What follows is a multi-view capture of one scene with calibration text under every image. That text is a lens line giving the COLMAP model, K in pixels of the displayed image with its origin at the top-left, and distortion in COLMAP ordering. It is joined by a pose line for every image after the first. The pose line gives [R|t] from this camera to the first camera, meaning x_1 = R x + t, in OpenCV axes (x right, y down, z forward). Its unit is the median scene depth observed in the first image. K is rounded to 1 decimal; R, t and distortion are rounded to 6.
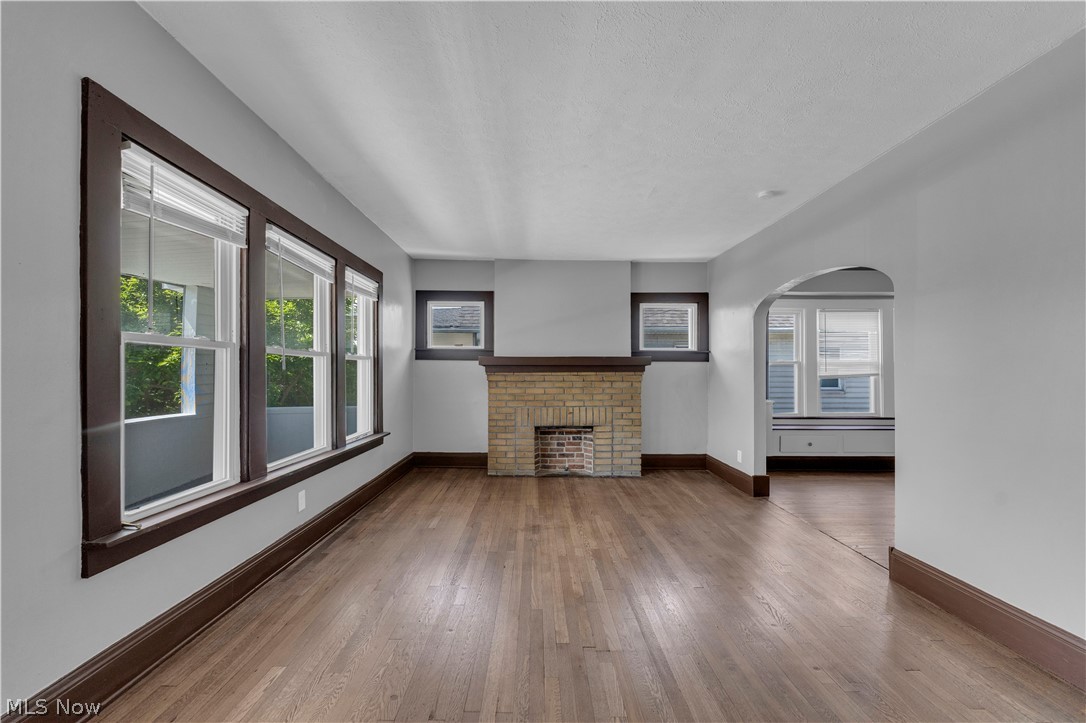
lens RADIAL K [[446.1, 0, 539.7], [0, 446.1, 368.7], [0, 0, 1]] dist [-0.004779, 0.000067]
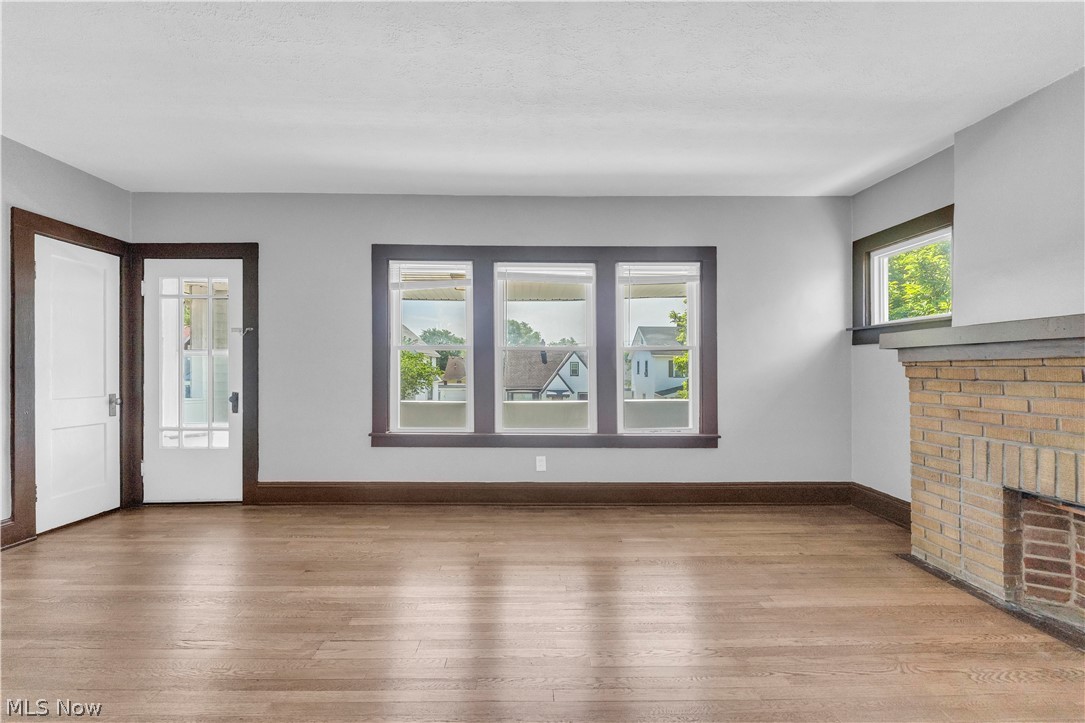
lens RADIAL K [[445.7, 0, 539.0], [0, 445.7, 365.7], [0, 0, 1]] dist [-0.004779, 0.000067]
pose [[-0.000695, -0.008591, -0.999963, 0.416139], [0.004640, 0.999952, -0.008594, 0.015245], [0.999989, -0.004646, -0.000655, 0.555818]]
